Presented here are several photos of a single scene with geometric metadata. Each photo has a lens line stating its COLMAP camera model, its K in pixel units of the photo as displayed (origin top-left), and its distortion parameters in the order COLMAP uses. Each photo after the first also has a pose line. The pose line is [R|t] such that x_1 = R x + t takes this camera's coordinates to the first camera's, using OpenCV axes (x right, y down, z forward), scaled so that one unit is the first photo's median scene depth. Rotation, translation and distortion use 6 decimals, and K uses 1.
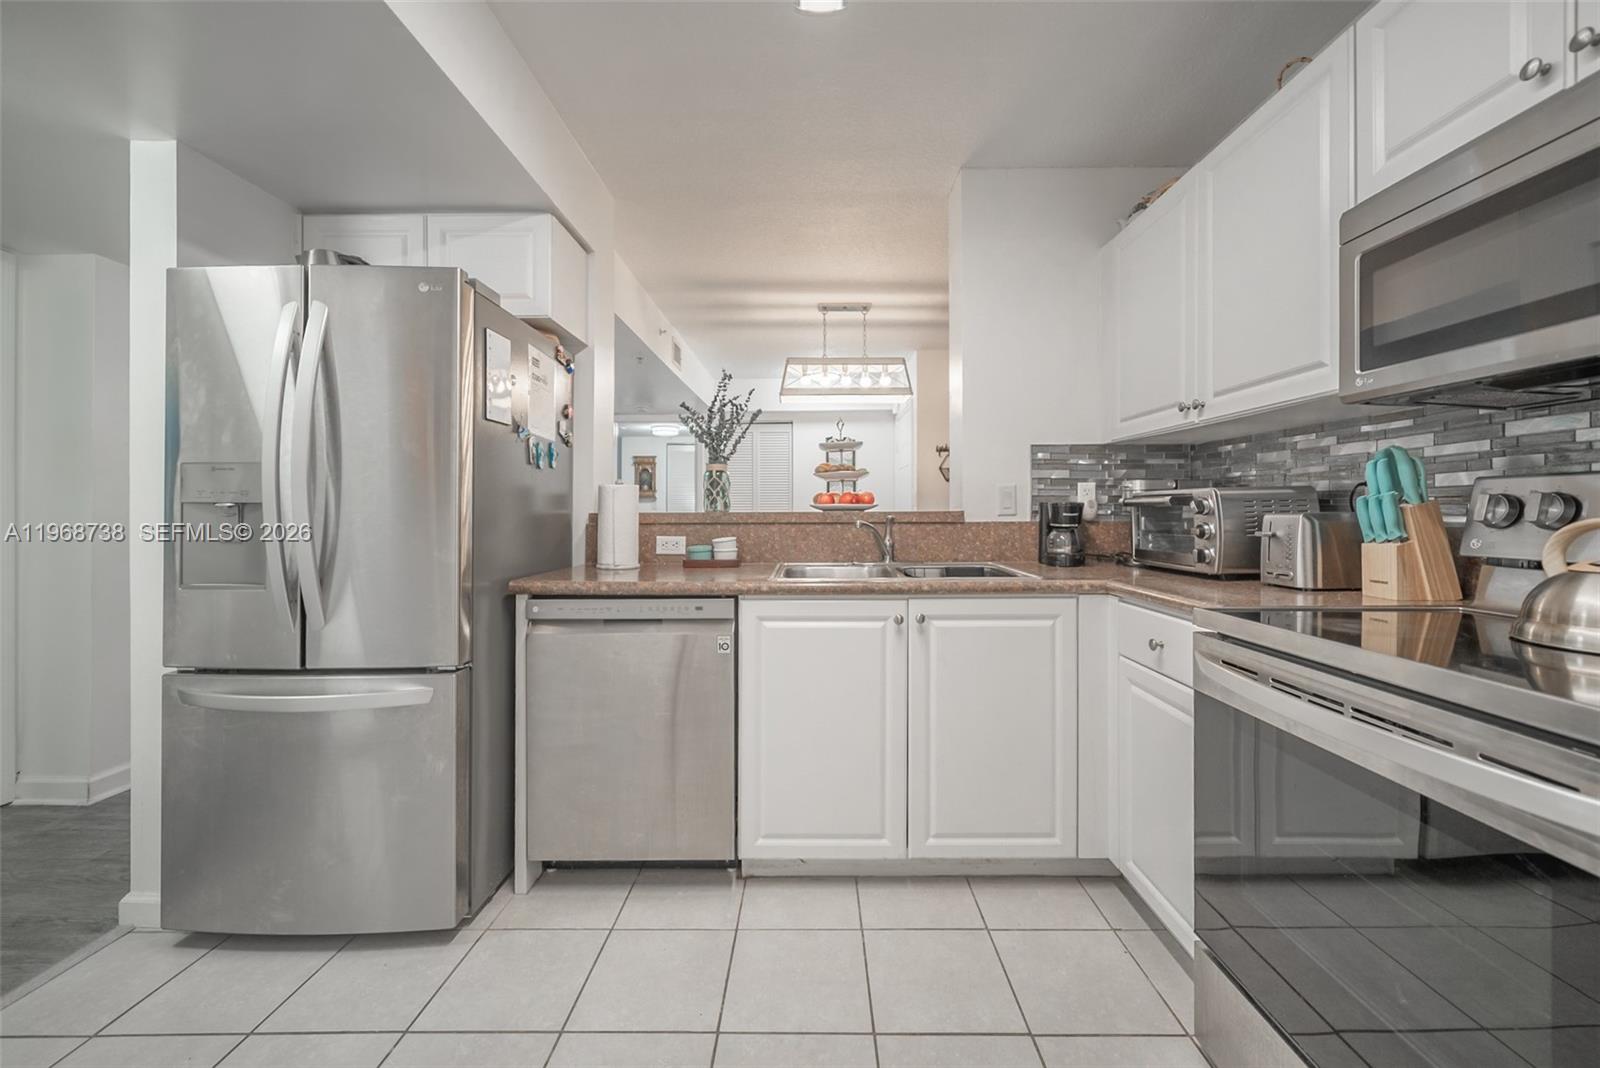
lens RADIAL K [[652.5, 0, 816.7], [0, 652.5, 510.9], [0, 0, 1]] dist [0.000735, 0.000196]
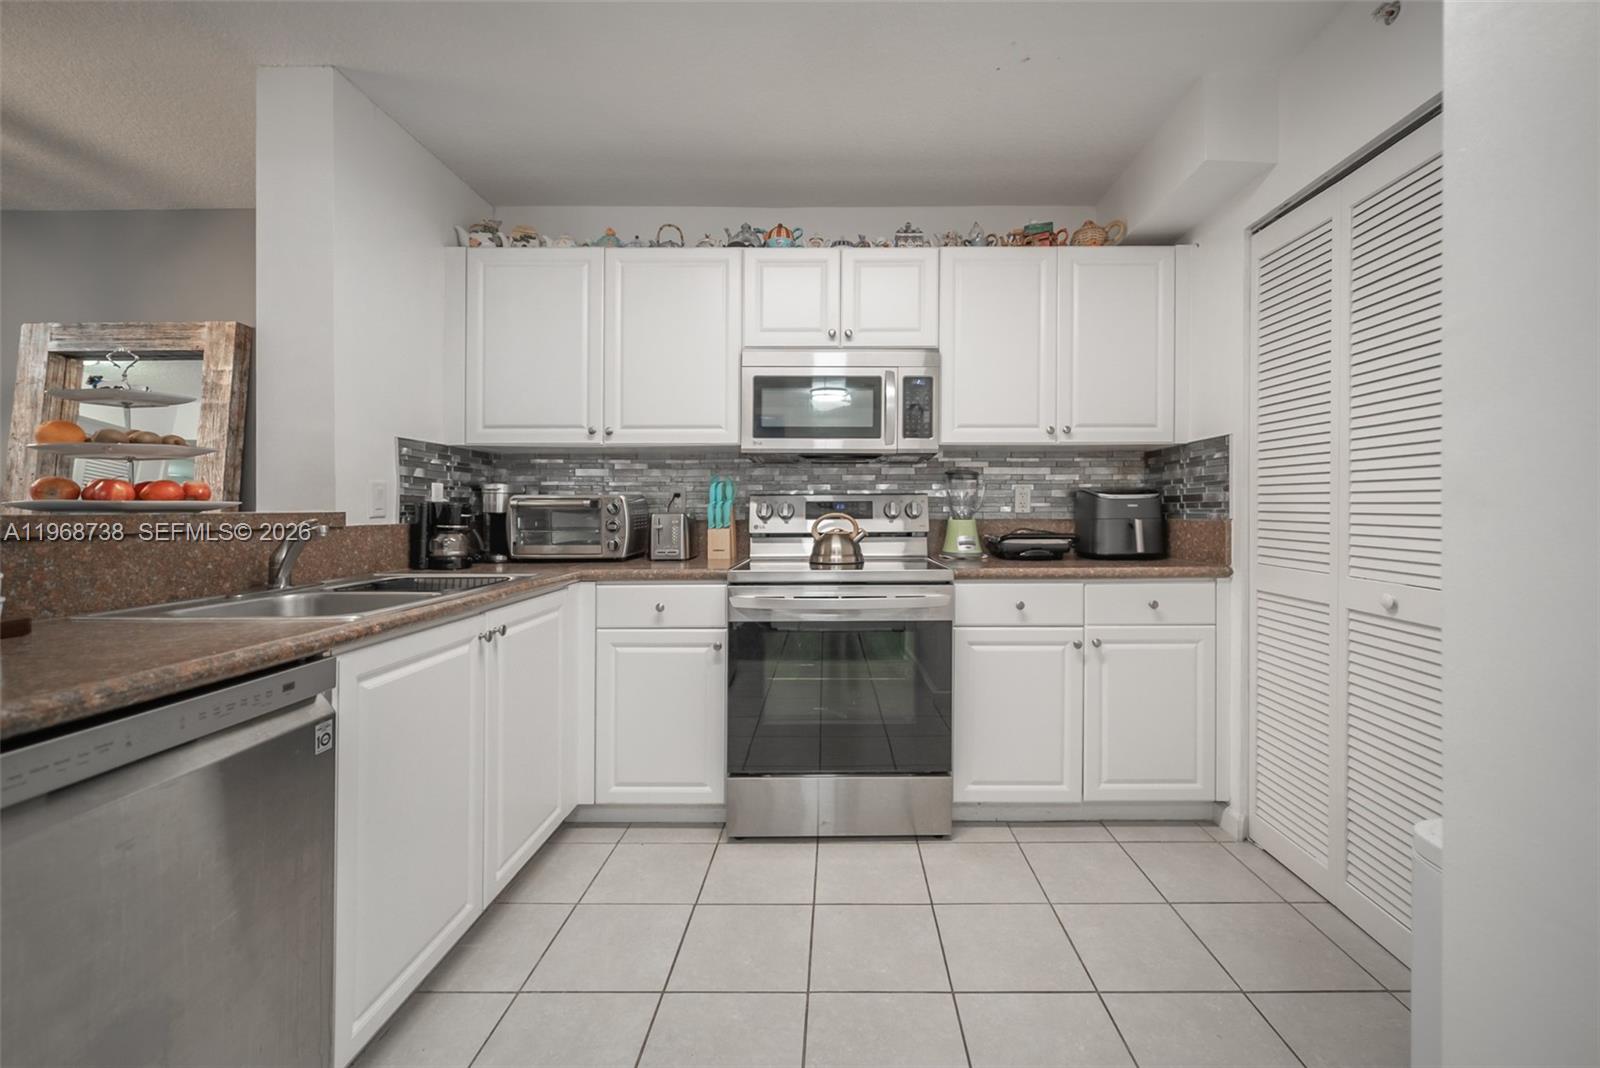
lens RADIAL K [[652.5, 0, 816.7], [0, 652.5, 510.9], [0, 0, 1]] dist [0.000735, 0.000196]
pose [[0.012684, 0.000735, 0.999919, -0.553500], [0.002624, 0.999996, -0.000769, 0.000473], [-0.999916, 0.002634, 0.012682, 0.420507]]
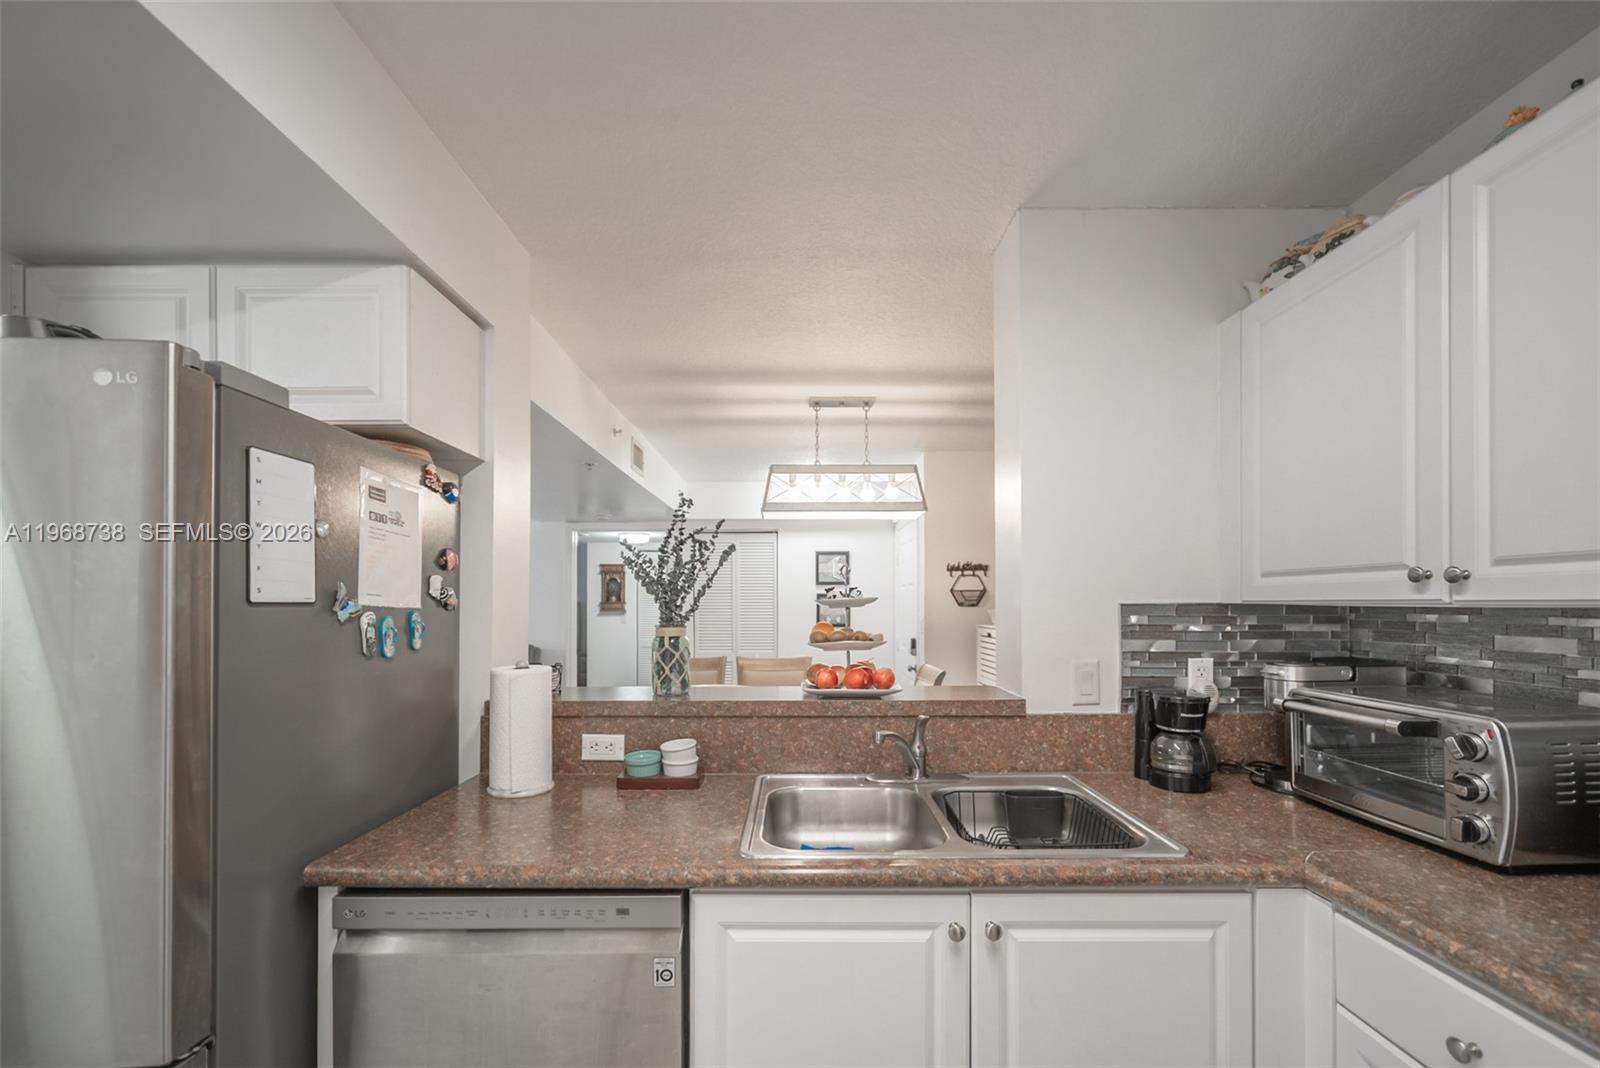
lens RADIAL K [[657.8, 0, 807.8], [0, 657.8, 593.8], [0, 0, 1]] dist [0.001955, 0.000086]
pose [[0.999952, -0.001506, 0.009681, -0.012033], [0.001620, 0.999929, -0.011834, -0.104186], [-0.009663, 0.011850, 0.999883, 0.301339]]
